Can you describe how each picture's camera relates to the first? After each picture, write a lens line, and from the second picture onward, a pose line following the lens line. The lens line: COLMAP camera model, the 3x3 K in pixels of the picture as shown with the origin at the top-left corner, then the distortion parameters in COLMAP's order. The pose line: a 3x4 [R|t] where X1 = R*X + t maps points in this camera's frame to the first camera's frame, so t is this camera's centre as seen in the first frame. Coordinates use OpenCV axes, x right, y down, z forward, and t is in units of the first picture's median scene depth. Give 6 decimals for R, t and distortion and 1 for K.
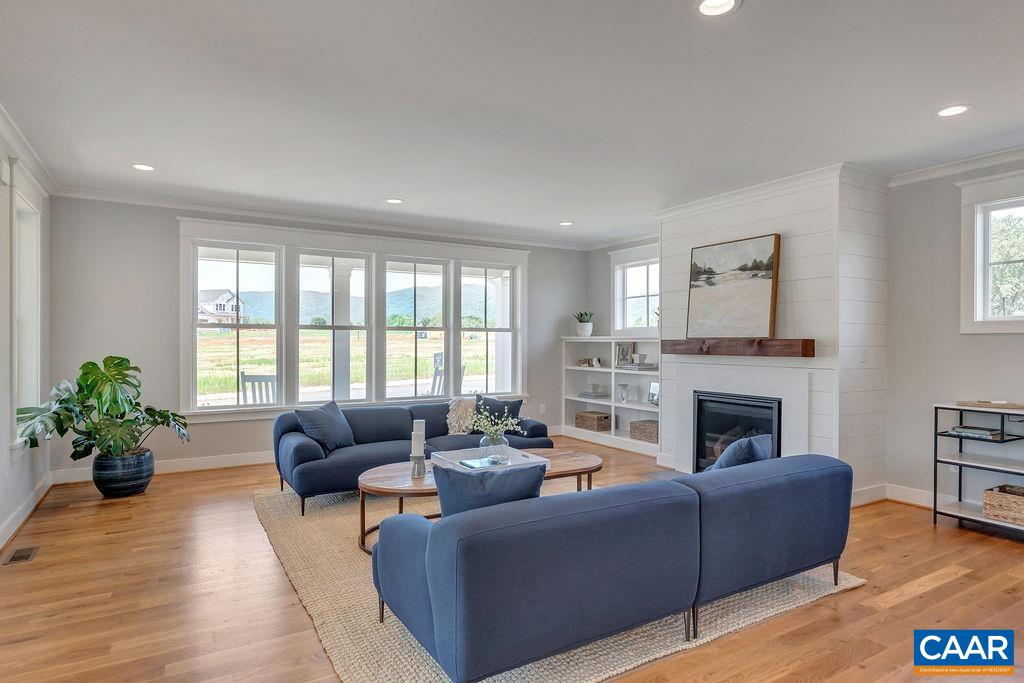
lens RADIAL K [[570.6, 0, 505.3], [0, 570.6, 342.6], [0, 0, 1]] dist [-0.003003, -0.007631]
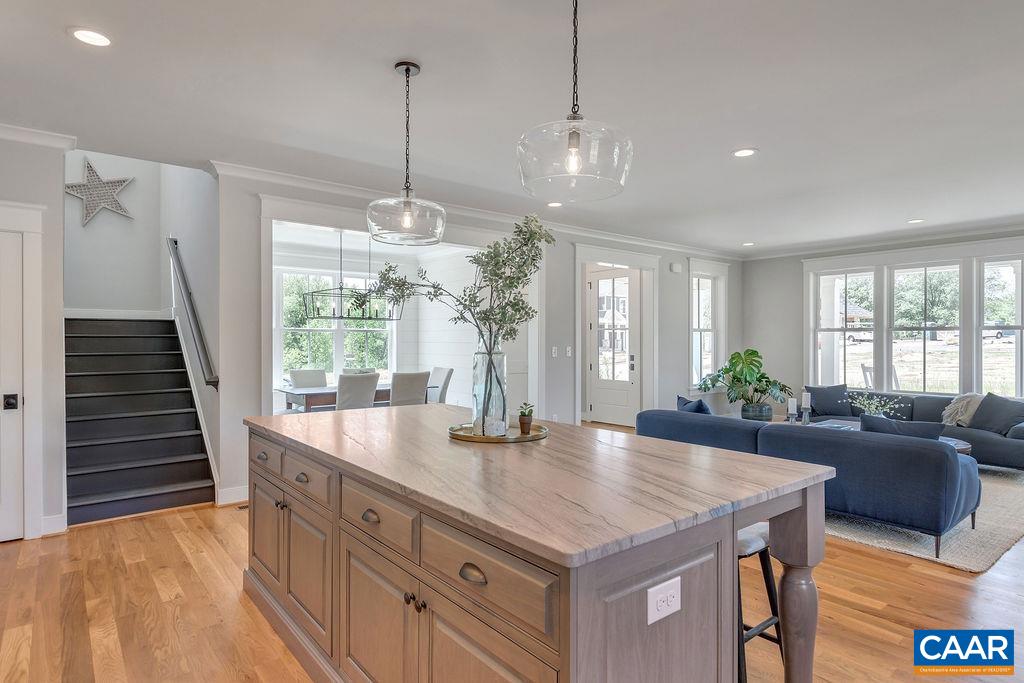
lens RADIAL K [[570.6, 0, 522.7], [0, 570.6, 342.9], [0, 0, 1]] dist [-0.003003, -0.007631]
pose [[0.161915, 0.001094, -0.986804, 0.884118], [-0.001176, 0.999999, 0.000916, 0.002974], [0.986804, 0.001012, 0.161916, 0.009118]]
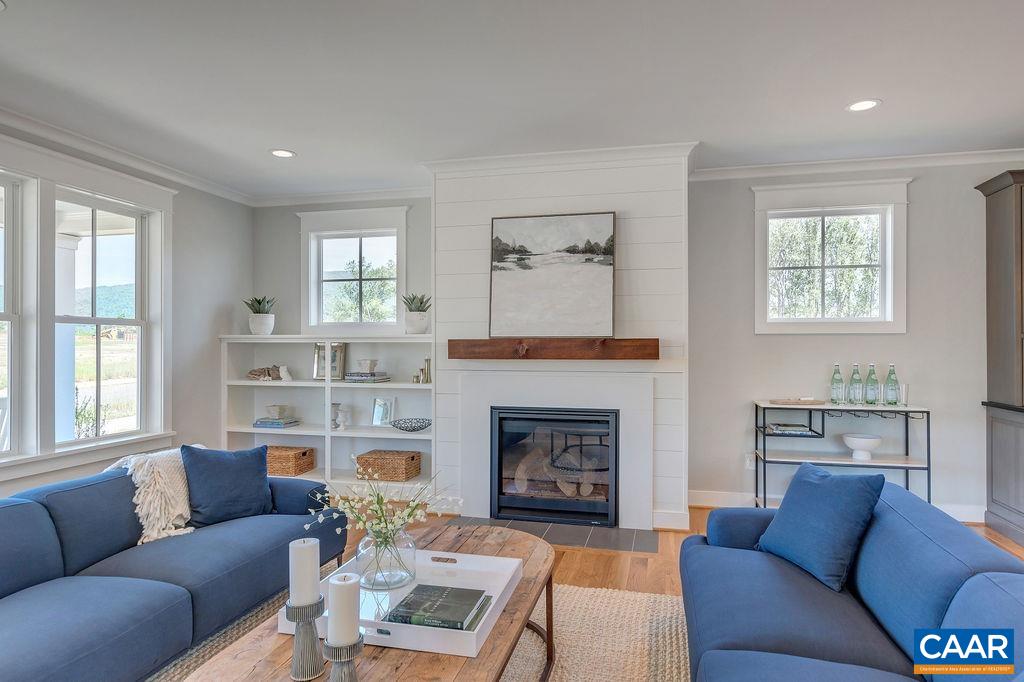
lens RADIAL K [[621.8, 0, 488.8], [0, 621.8, 342.3], [0, 0, 1]] dist [0.001498, 0.000411]
pose [[0.704868, -0.002447, 0.709335, -0.265790], [0.003082, 0.999995, 0.000386, -0.001623], [-0.709332, 0.001914, 0.704872, 0.437108]]
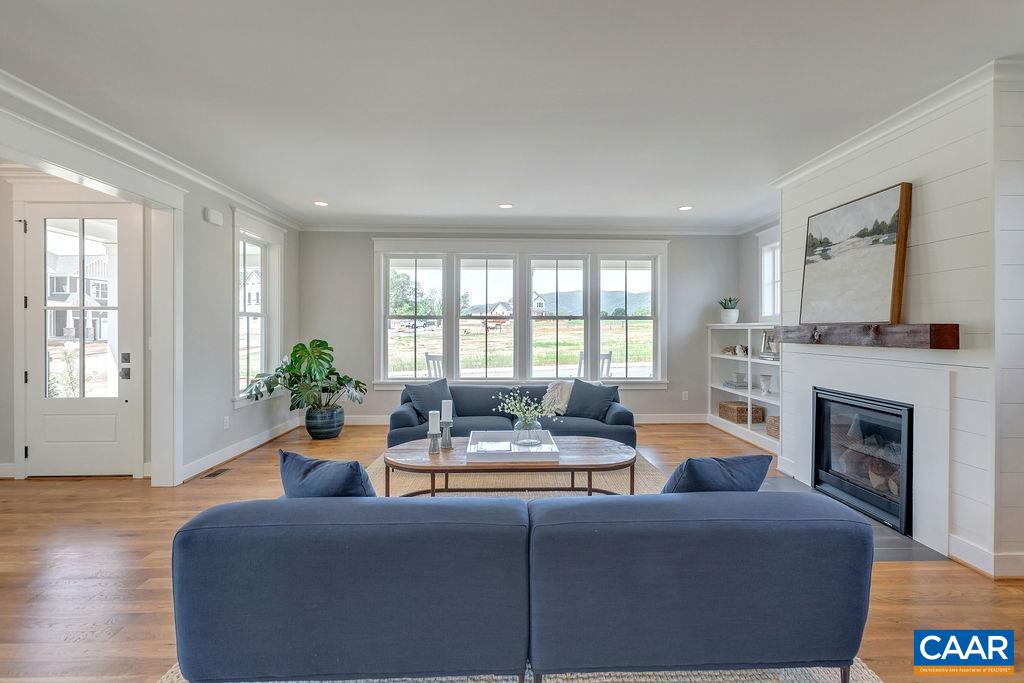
lens RADIAL K [[464.1, 0, 524.4], [0, 464.1, 330.7], [0, 0, 1]] dist [0.004309, -0.000445]
pose [[0.882298, -0.000416, -0.470690, 0.288665], [0.000443, 1.000000, -0.000053, 0.001822], [0.470690, -0.000161, 0.882298, 0.205454]]
